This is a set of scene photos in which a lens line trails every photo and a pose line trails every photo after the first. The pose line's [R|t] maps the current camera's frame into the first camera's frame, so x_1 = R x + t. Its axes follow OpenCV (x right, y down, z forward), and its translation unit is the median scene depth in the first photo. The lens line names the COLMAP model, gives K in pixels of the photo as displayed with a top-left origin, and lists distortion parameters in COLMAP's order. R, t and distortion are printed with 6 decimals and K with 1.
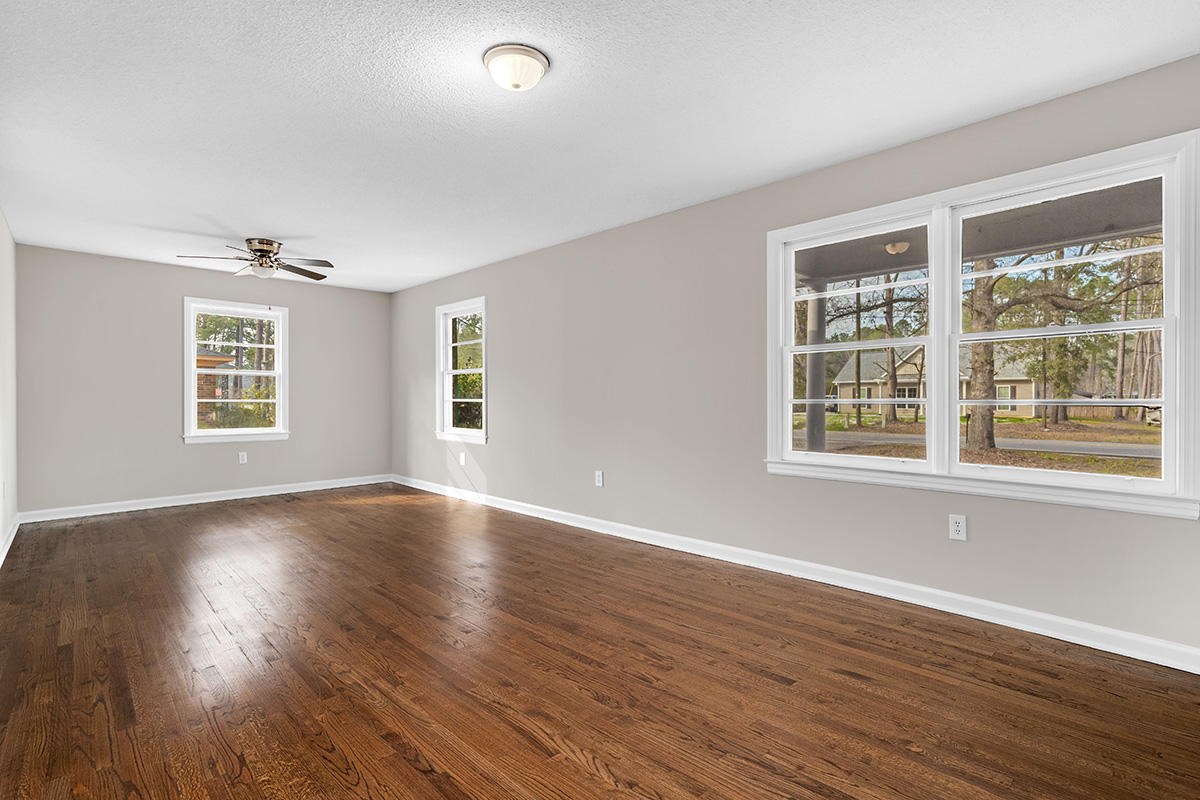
lens RADIAL K [[558.4, 0, 597.5], [0, 558.4, 390.6], [0, 0, 1]] dist [0.016285, 0.000211]
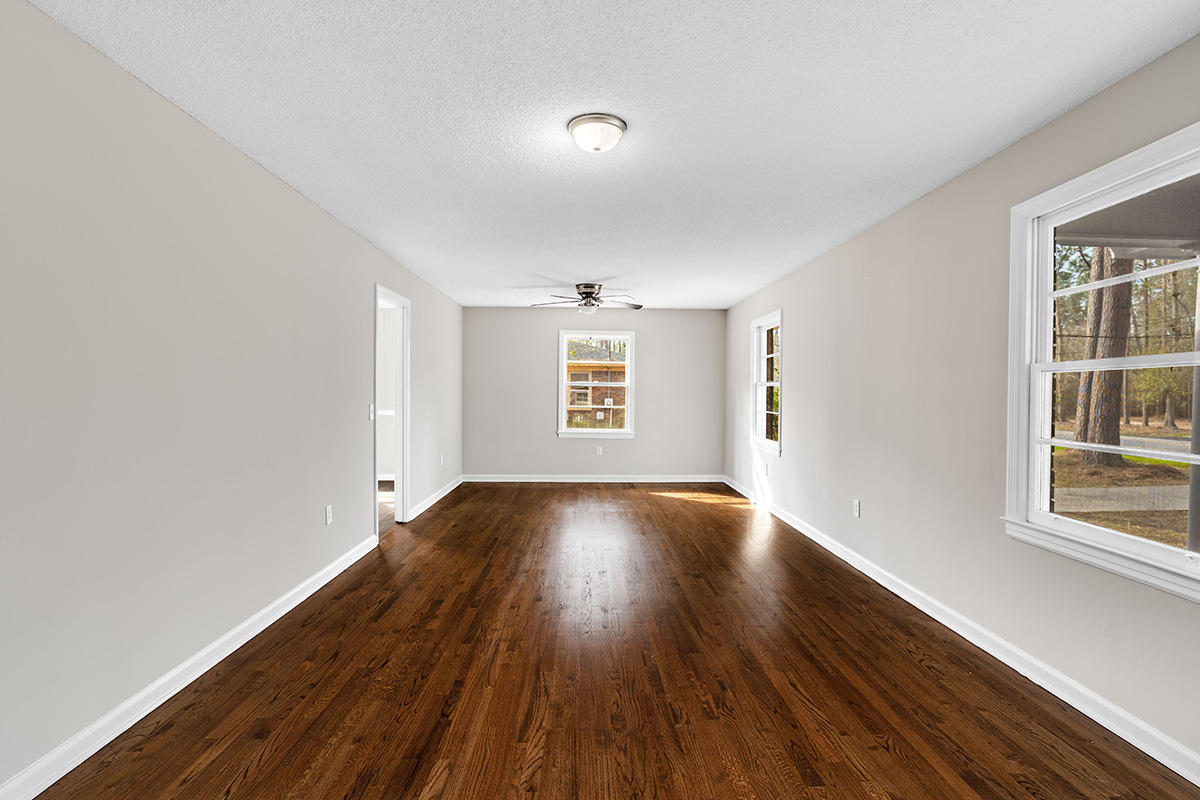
lens RADIAL K [[562.1, 0, 665.5], [0, 562.1, 401.9], [0, 0, 1]] dist [0.032412, 0.000166]
pose [[0.794866, 0.026632, -0.606200, 0.304838], [-0.009604, 0.999463, 0.031317, -0.040317], [0.606709, -0.019071, 0.794695, 0.081476]]
